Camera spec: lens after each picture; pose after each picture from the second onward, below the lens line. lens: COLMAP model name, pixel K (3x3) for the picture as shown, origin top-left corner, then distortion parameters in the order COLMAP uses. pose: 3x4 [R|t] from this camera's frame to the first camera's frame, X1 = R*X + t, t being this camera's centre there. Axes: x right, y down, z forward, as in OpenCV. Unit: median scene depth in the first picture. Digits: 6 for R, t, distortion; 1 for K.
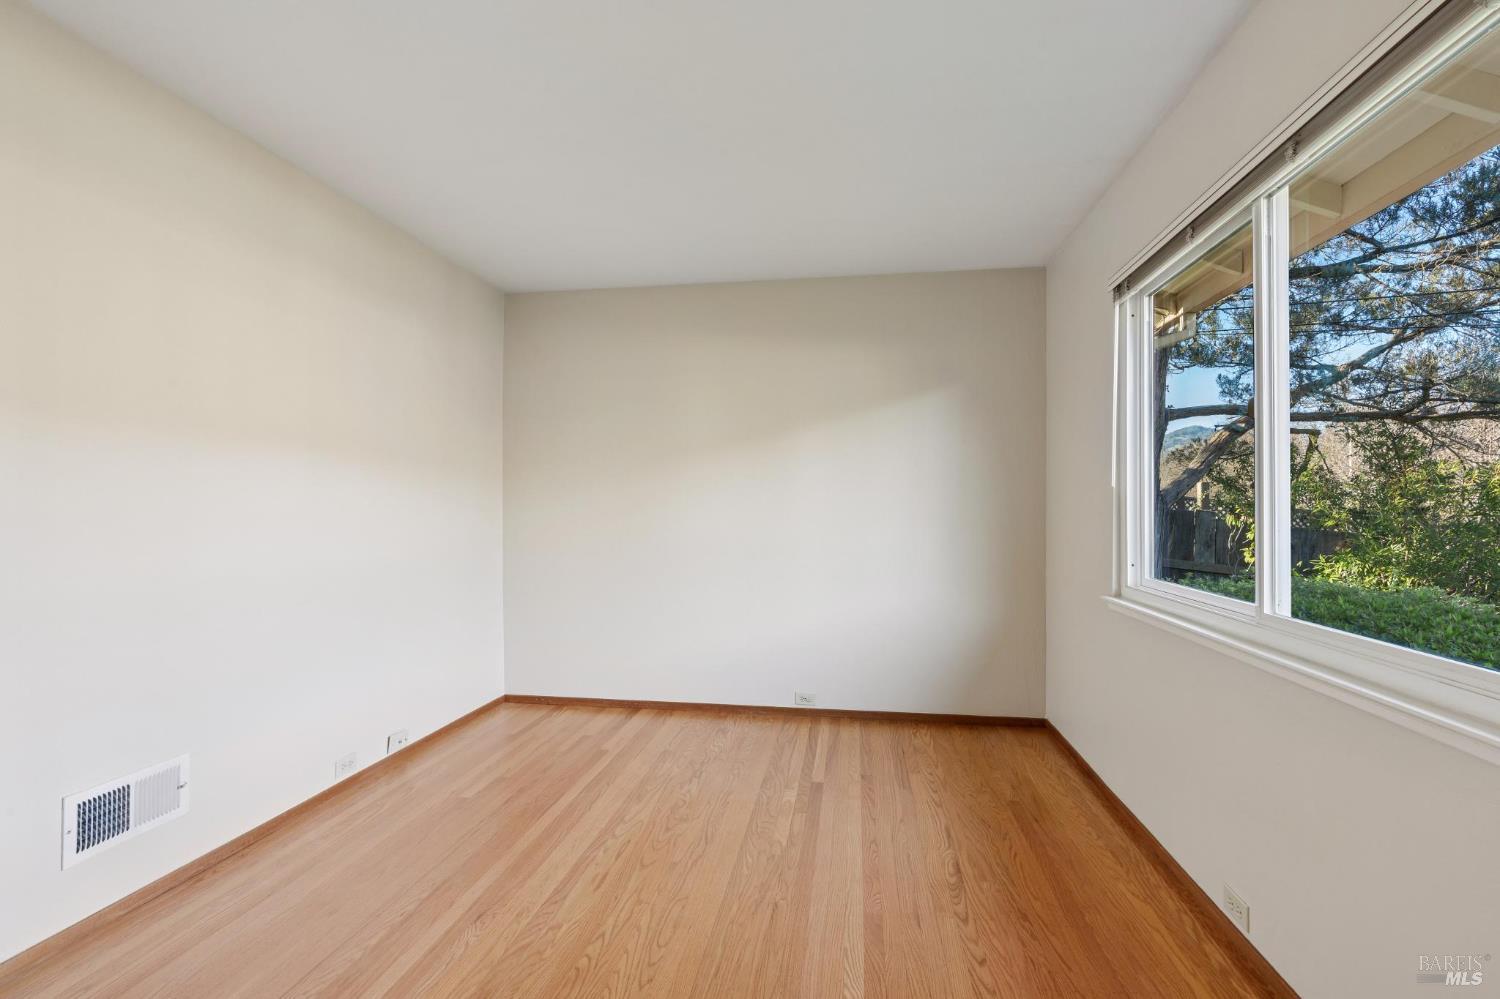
lens RADIAL K [[667.2, 0, 754.2], [0, 667.2, 511.8], [0, 0, 1]] dist [0.003725, 0.000878]
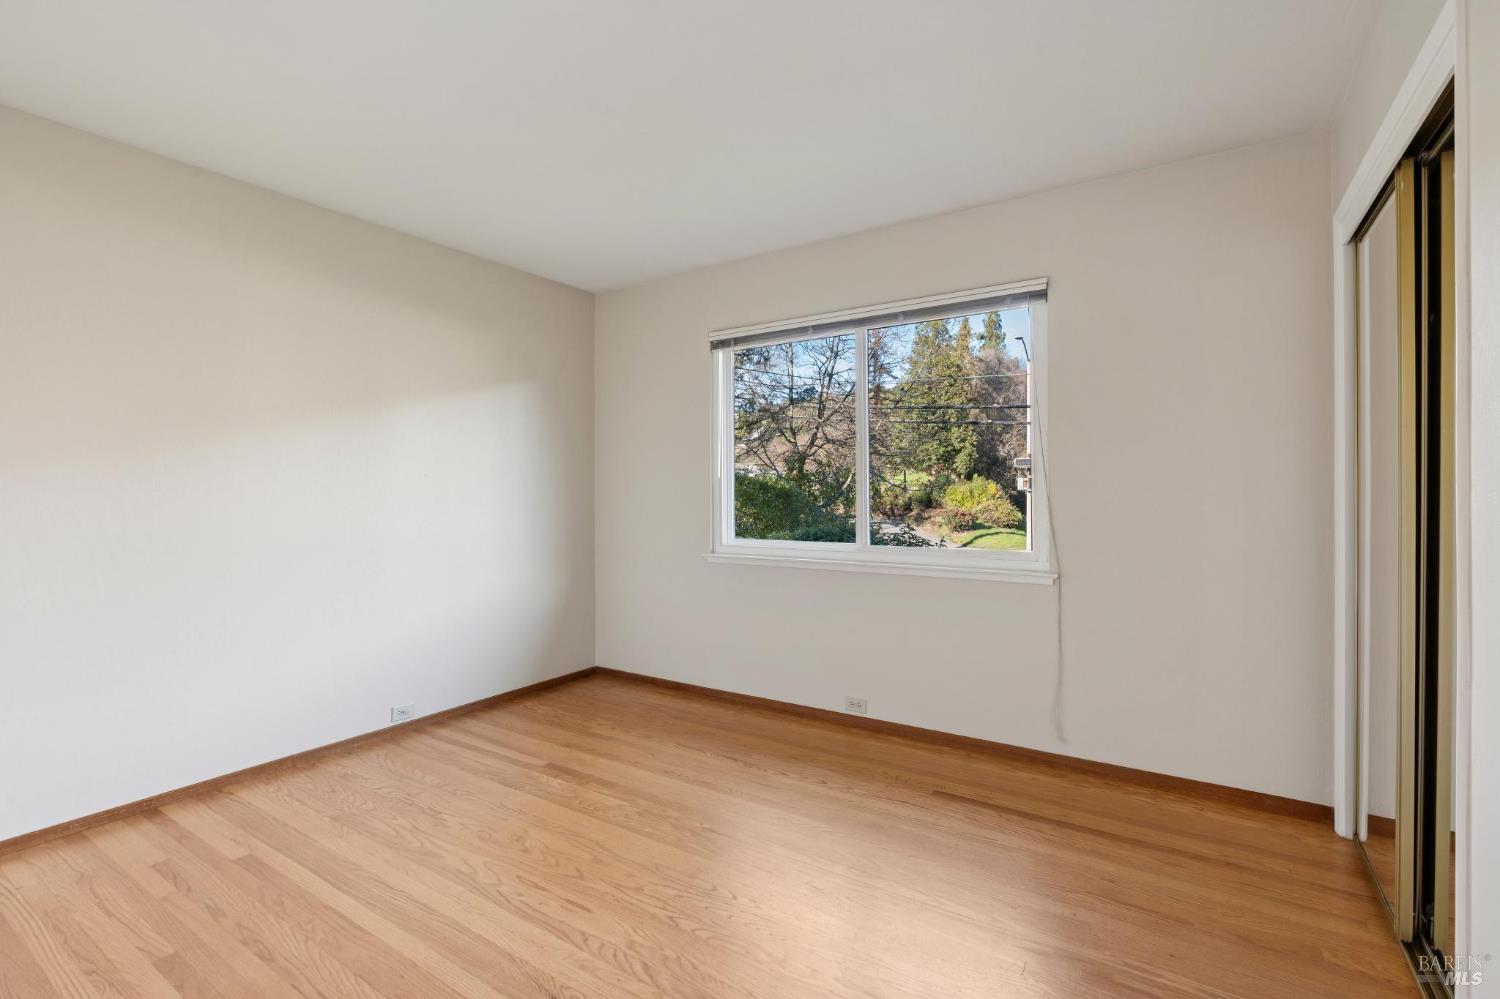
lens RADIAL K [[667.2, 0, 740.9], [0, 667.2, 501.2], [0, 0, 1]] dist [0.003725, 0.000878]
pose [[0.431899, -0.010914, 0.901856, -0.610094], [0.007479, 0.999936, 0.008520, 0.001928], [-0.901891, 0.003065, 0.431952, 0.267626]]
